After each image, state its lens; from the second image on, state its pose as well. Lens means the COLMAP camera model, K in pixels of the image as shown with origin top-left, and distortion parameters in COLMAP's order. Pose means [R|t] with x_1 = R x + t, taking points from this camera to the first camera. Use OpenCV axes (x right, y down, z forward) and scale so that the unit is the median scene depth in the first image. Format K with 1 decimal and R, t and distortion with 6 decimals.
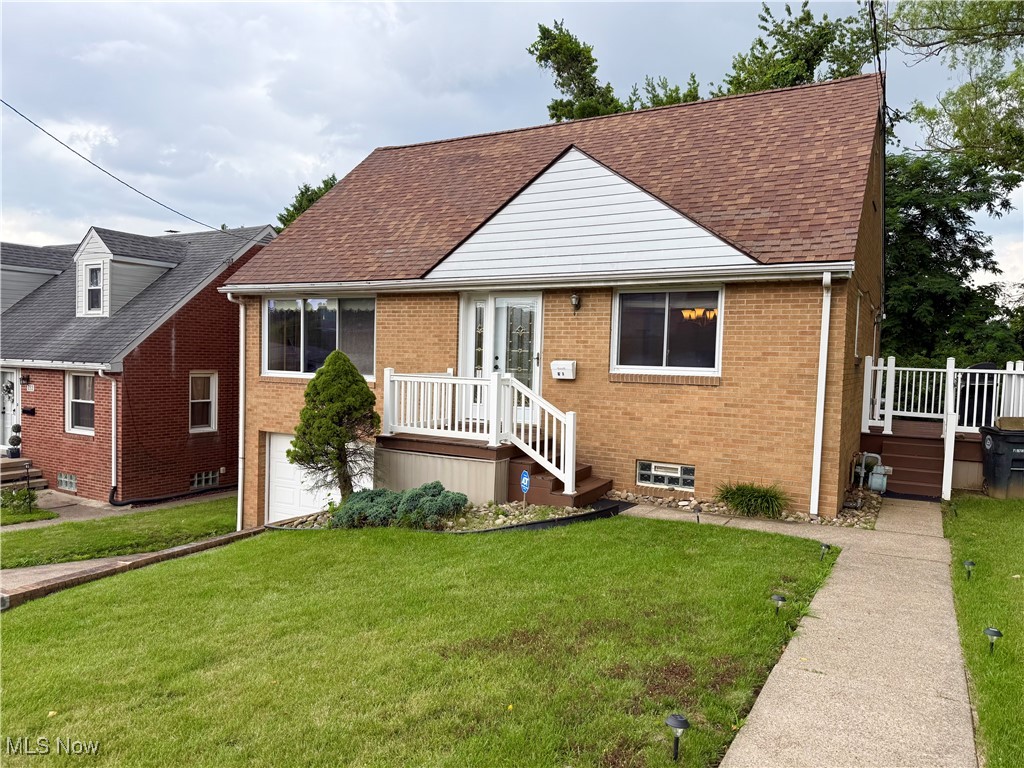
lens RADIAL K [[721.9, 0, 512.0], [0, 721.9, 384.0], [0, 0, 1]] dist [0.097302, -0.111722]
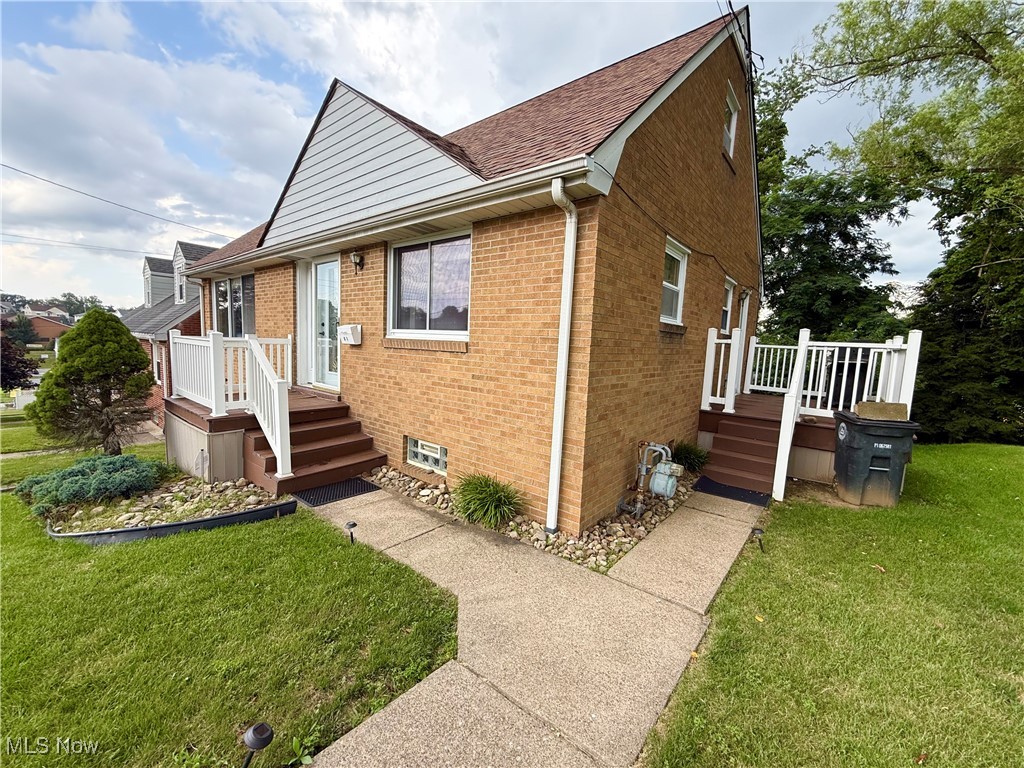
lens RADIAL K [[407.6, 0, 514.5], [0, 407.6, 379.5], [0, 0, 1]] dist [0.021366, -0.011197]
pose [[0.985384, 0.029272, -0.167811, 0.379225], [-0.021572, 0.998637, 0.047526, 0.008697], [0.168974, -0.043211, 0.984673, 0.514460]]
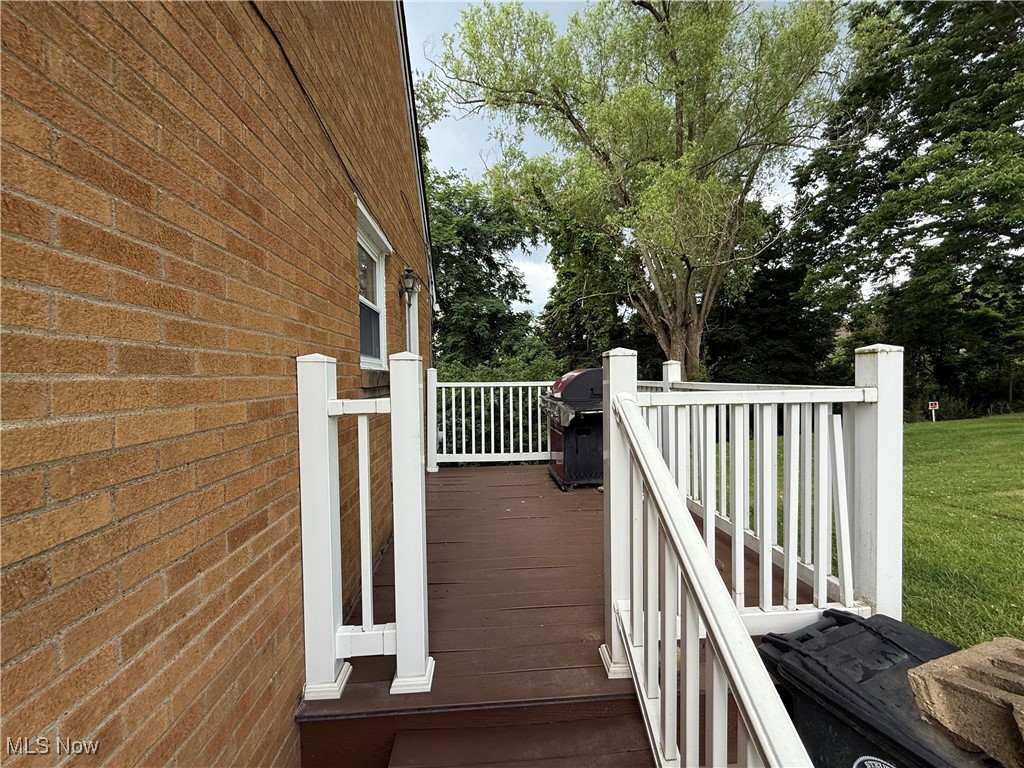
lens RADIAL K [[420.9, 0, 513.0], [0, 420.9, 395.6], [0, 0, 1]] dist [0.000425, 0.000035]
pose [[0.838892, -0.070295, 0.539739, 0.510570], [0.063190, 0.997498, 0.031700, -0.023438], [-0.540617, 0.007513, 0.841235, 0.905339]]
